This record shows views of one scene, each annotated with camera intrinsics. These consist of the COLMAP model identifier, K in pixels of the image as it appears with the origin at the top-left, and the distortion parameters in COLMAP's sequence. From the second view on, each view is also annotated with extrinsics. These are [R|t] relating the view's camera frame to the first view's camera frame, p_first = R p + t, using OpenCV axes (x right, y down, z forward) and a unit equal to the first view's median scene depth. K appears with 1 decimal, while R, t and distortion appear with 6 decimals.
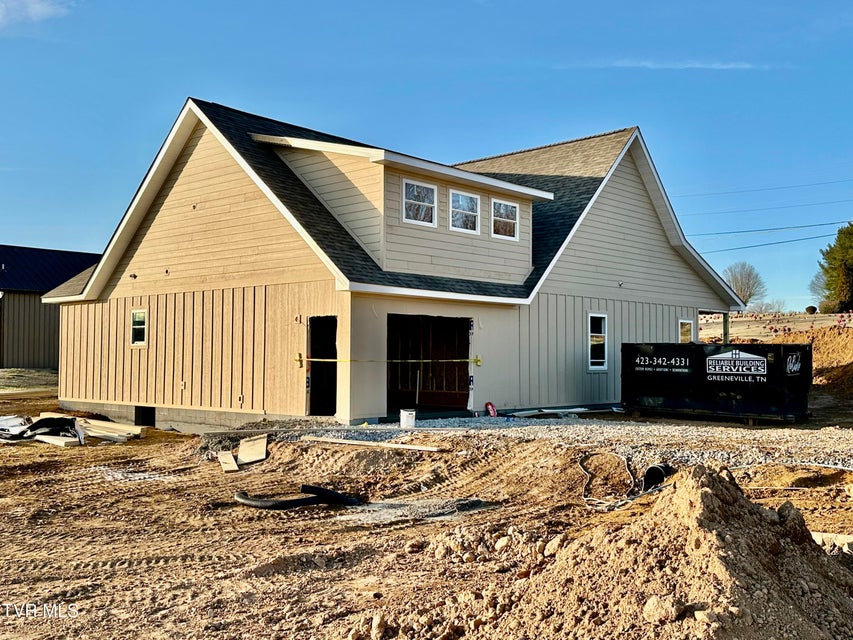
lens RADIAL K [[870.0, 0, 428.0], [0, 870.0, 316.4], [0, 0, 1]] dist [0.000081, 0.000000]
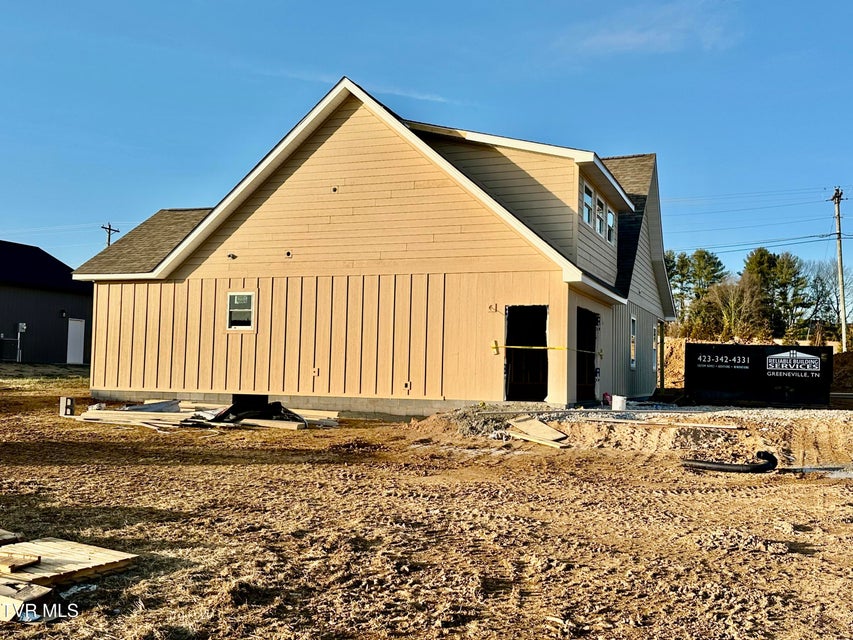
lens RADIAL K [[870.0, 0, 430.6], [0, 870.0, 322.9], [0, 0, 1]] dist [0.000081, 0.000000]
pose [[0.937657, 0.039144, 0.345350, -0.507277], [-0.037149, 0.999233, -0.012397, 0.032644], [-0.345571, -0.001205, 0.938392, 0.047316]]
